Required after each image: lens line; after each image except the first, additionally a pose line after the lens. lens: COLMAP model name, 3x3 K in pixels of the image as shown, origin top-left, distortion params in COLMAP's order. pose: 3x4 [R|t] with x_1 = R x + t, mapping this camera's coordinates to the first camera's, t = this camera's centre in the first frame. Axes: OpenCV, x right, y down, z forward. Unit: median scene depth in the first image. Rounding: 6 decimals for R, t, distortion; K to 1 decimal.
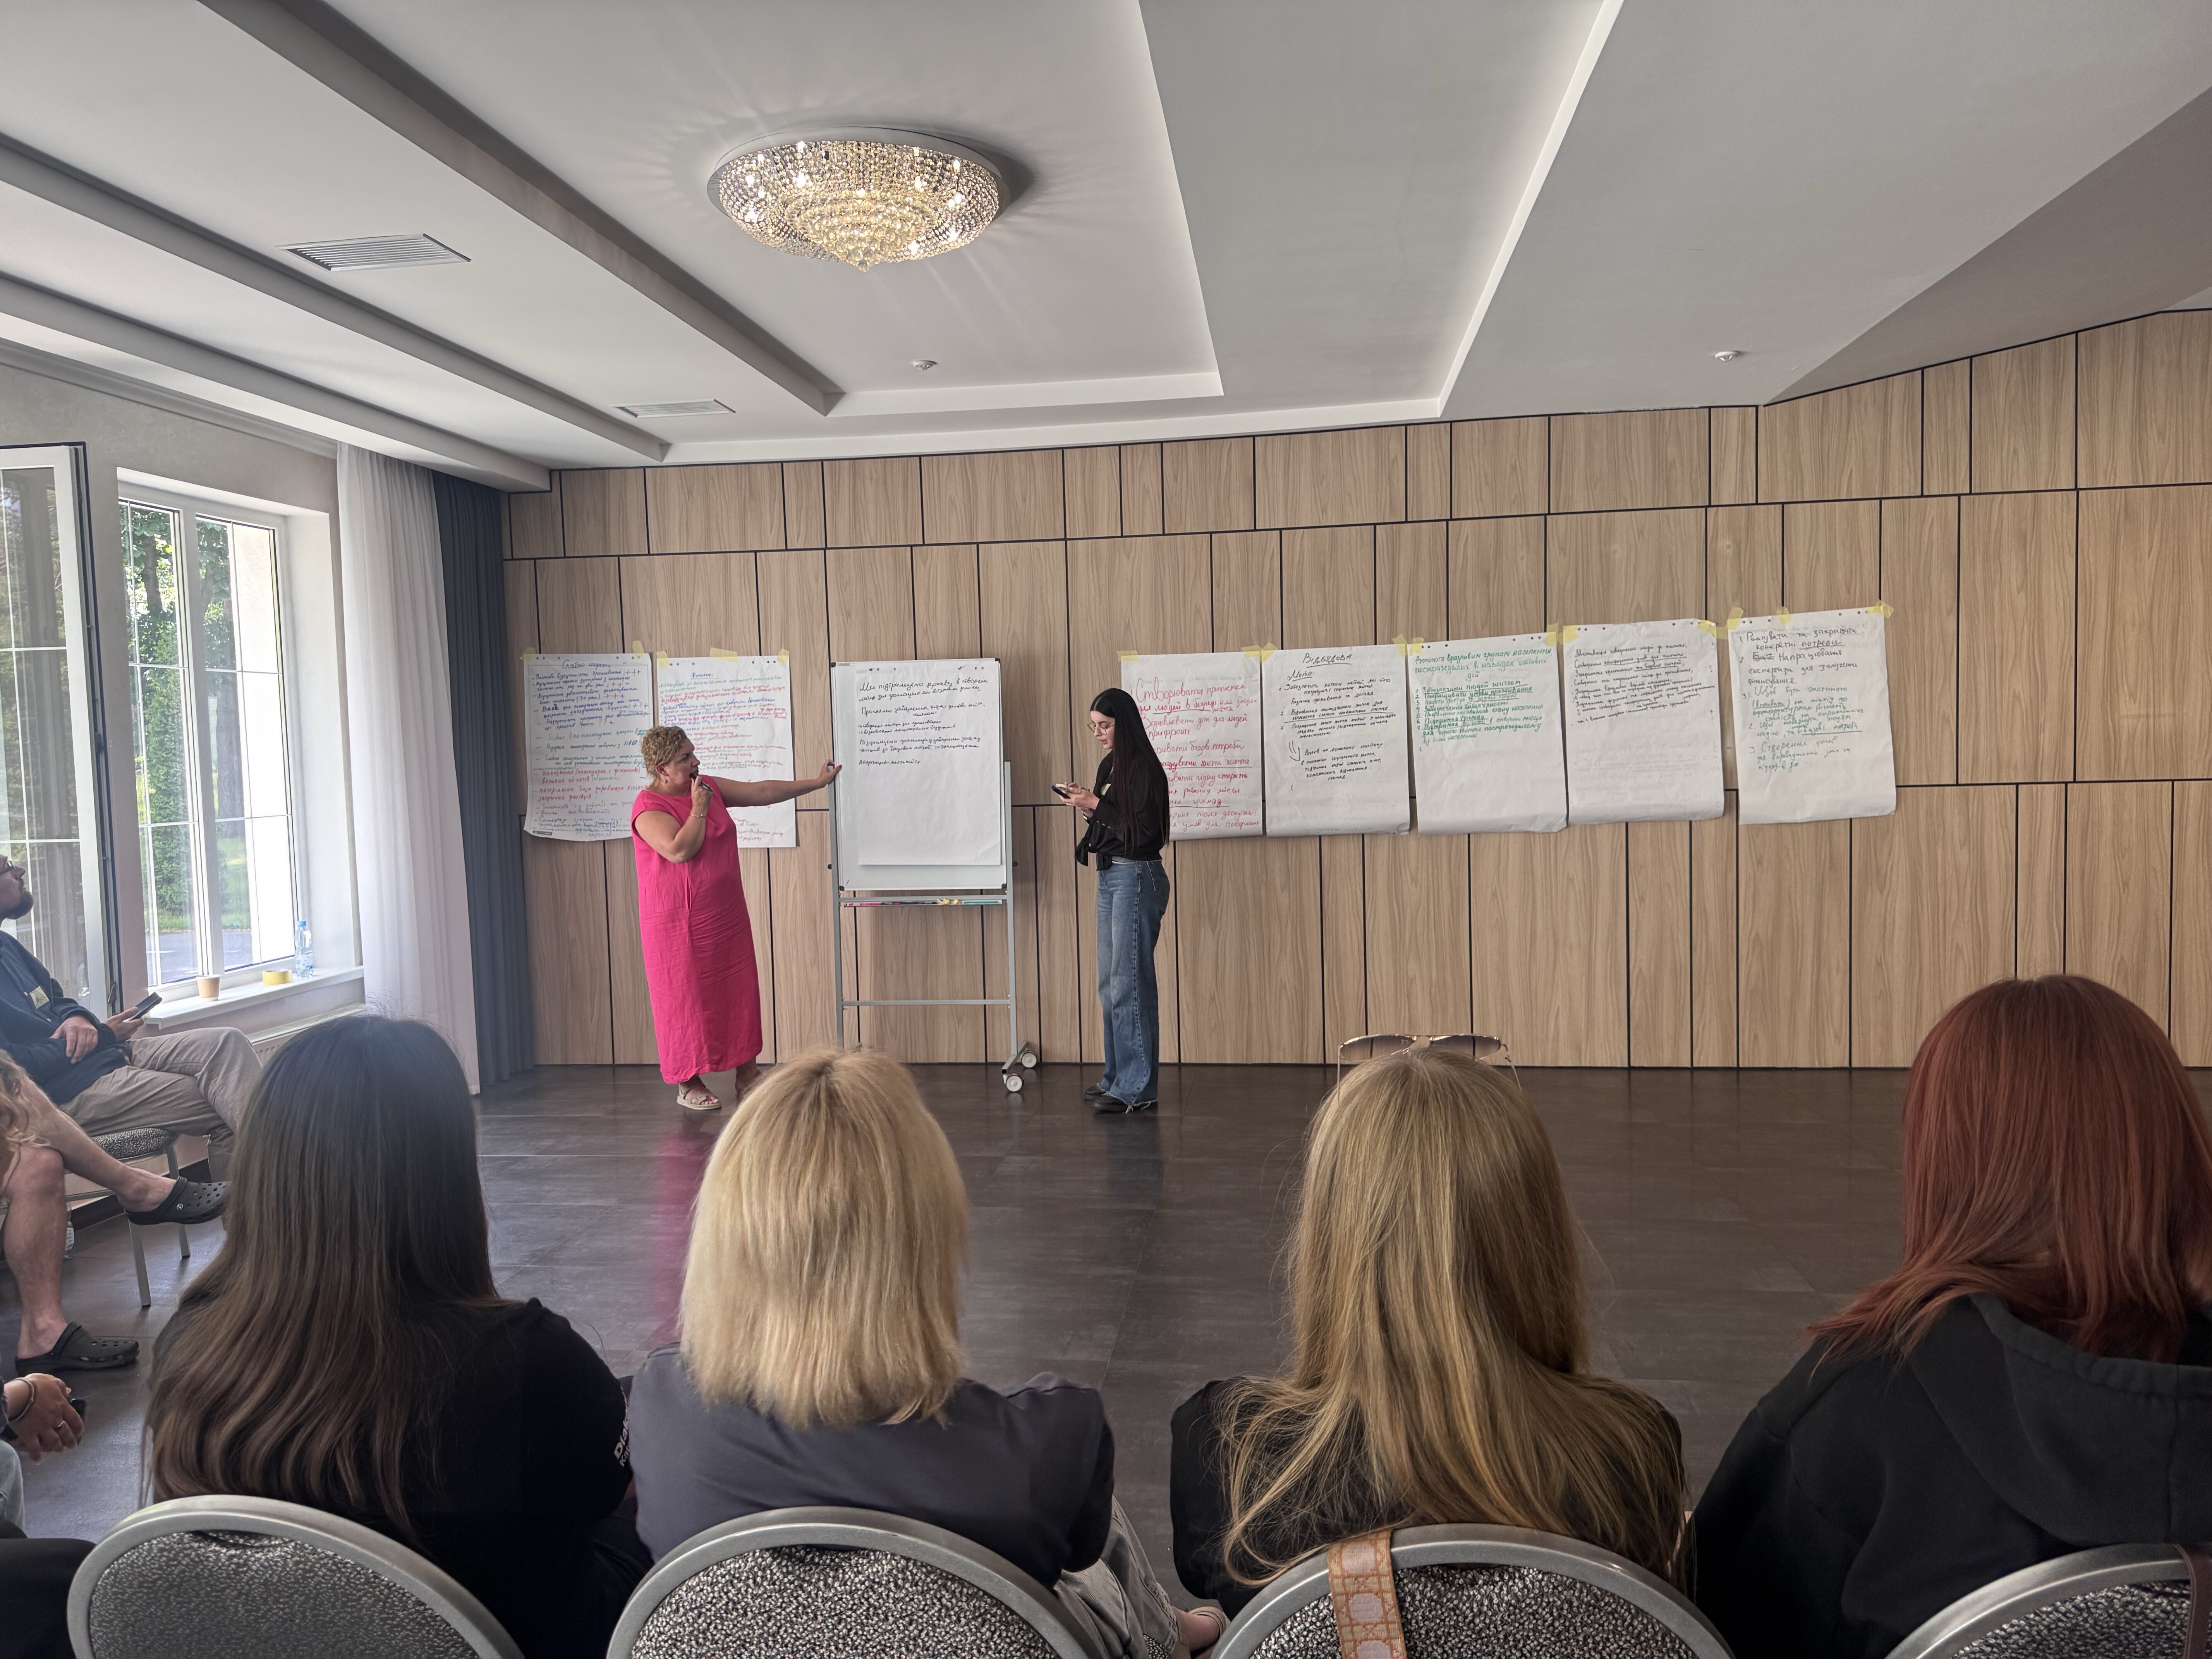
lens RADIAL K [[1524.3, 0, 1094.2], [0, 1524.3, 843.5], [0, 0, 1]] dist [0.002441, -0.014068]
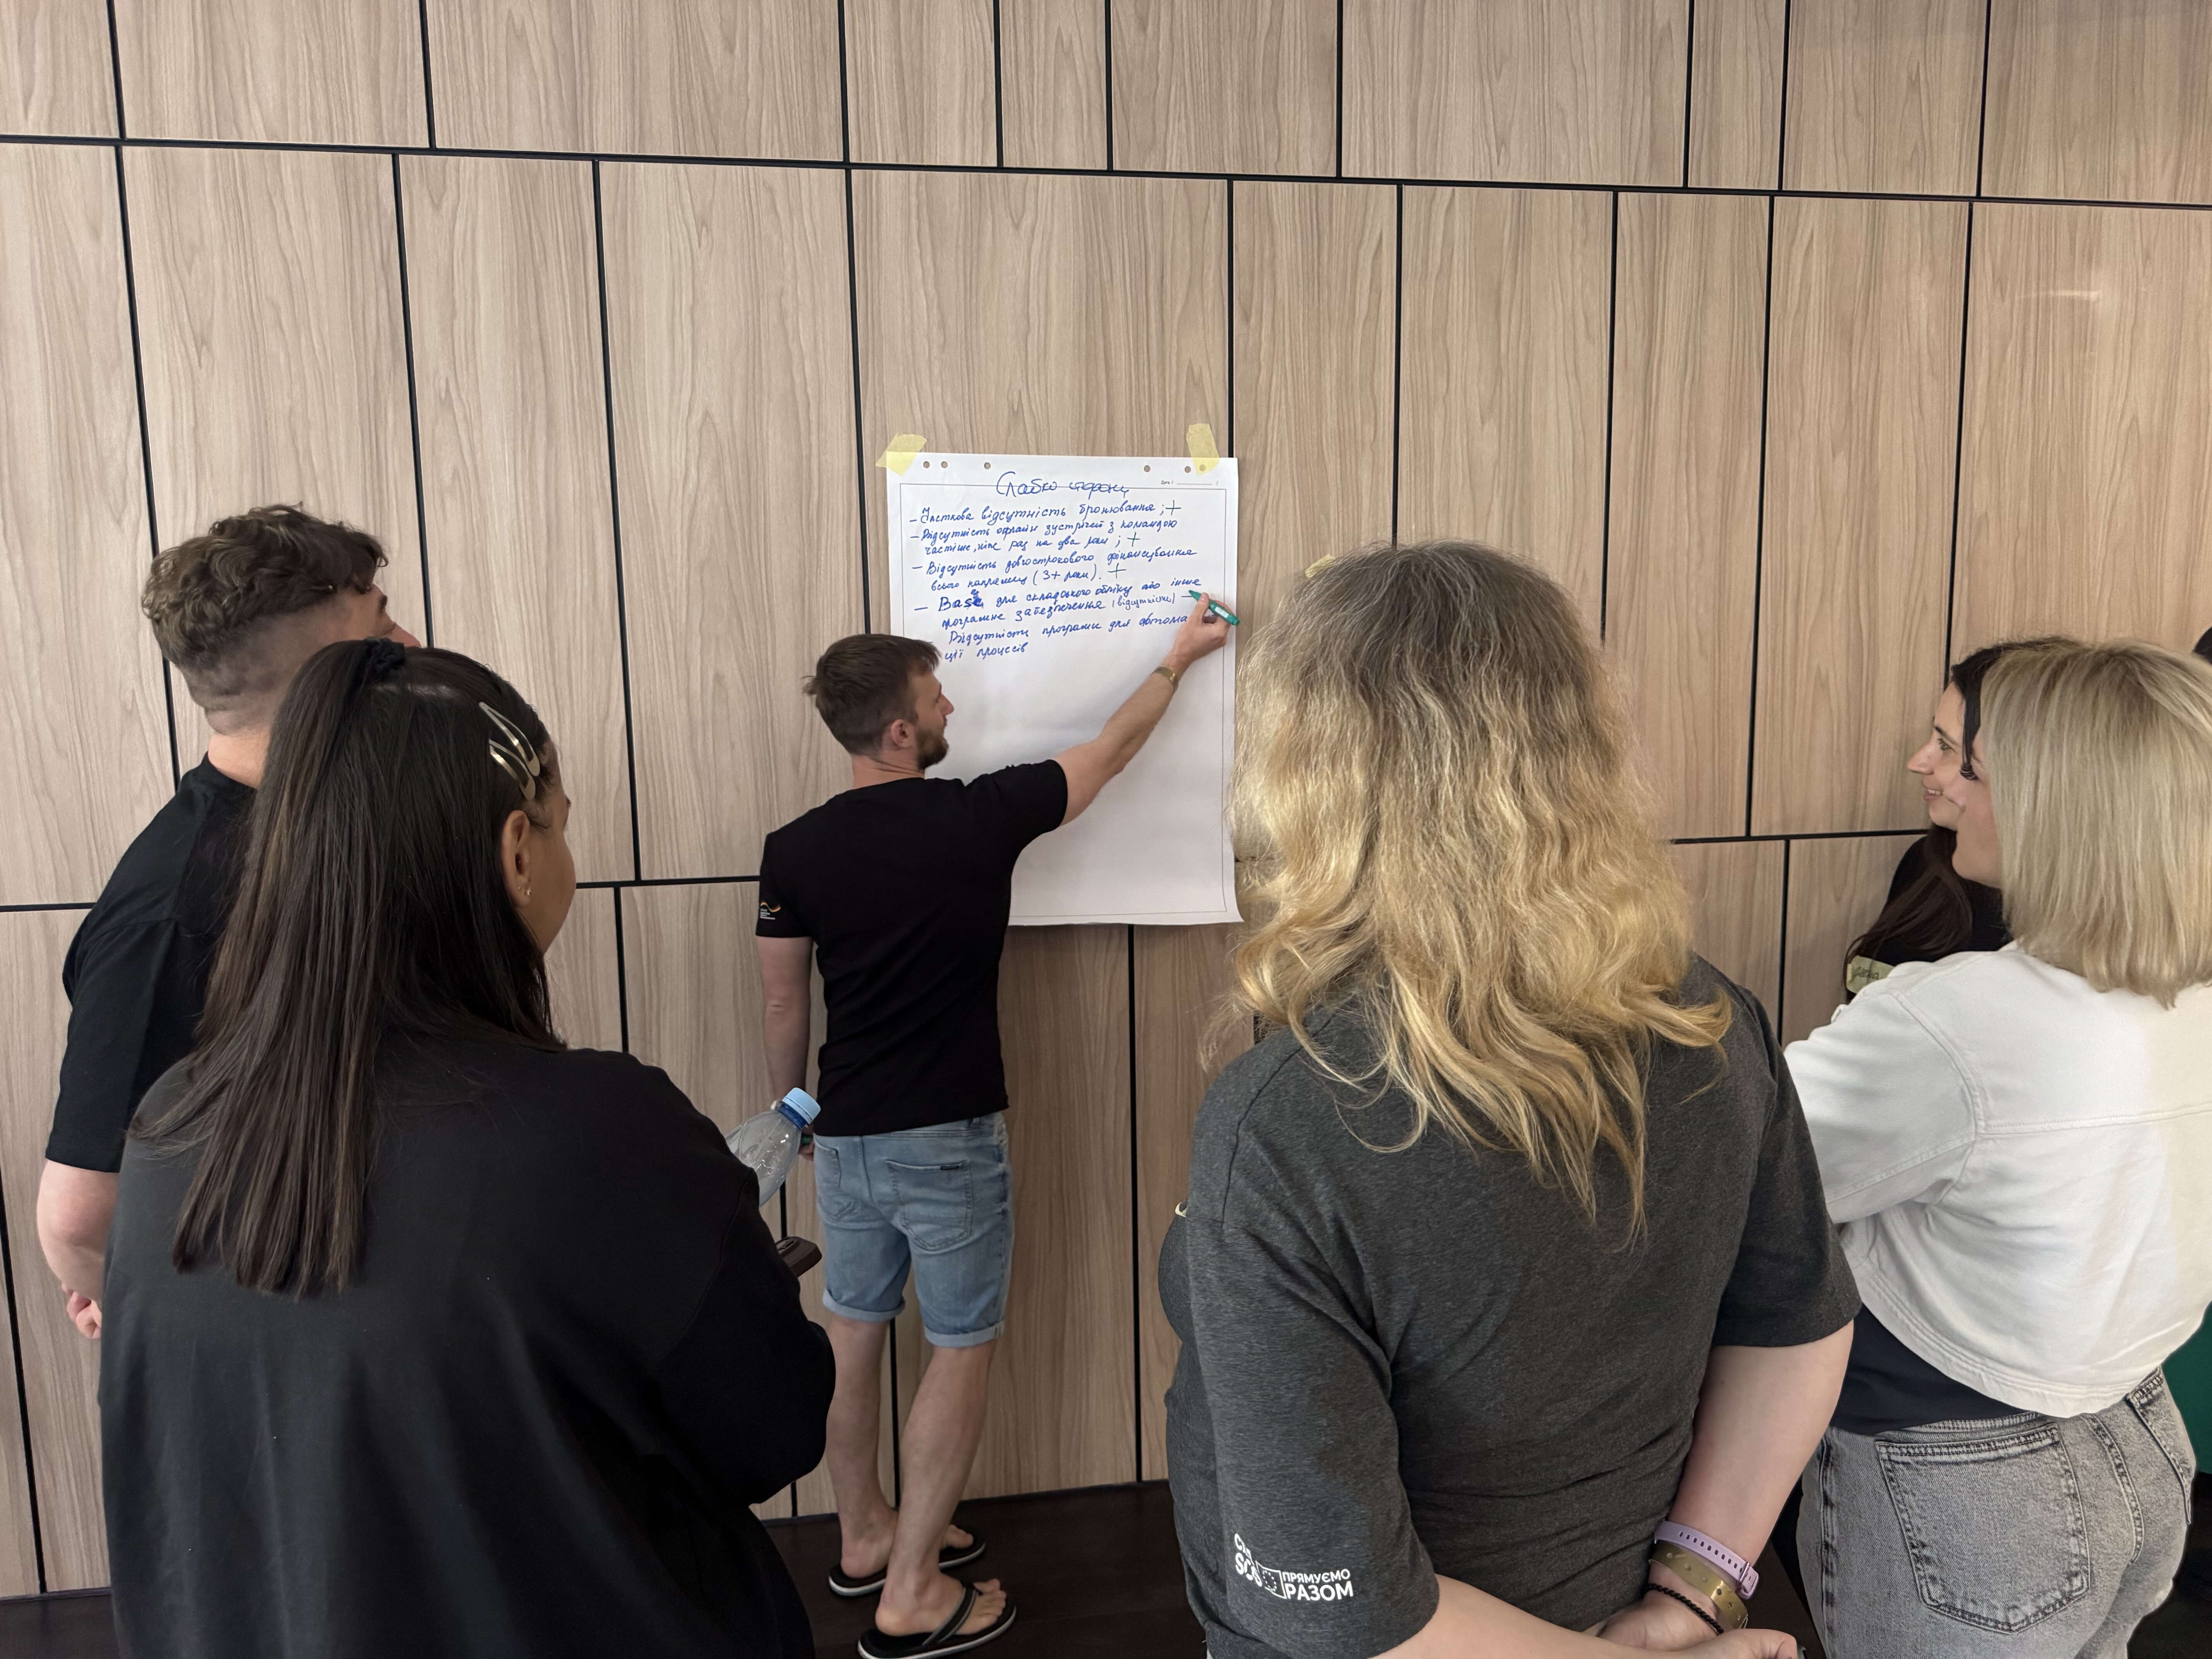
lens RADIAL K [[1524.3, 0, 1095.0], [0, 1524.3, 828.7], [0, 0, 1]] dist [0.002441, -0.014068]
pose [[0.955121, -0.024808, 0.295175, -0.076054], [0.009712, 0.998574, 0.052498, -0.058932], [-0.296056, -0.047275, 0.954000, 0.634867]]
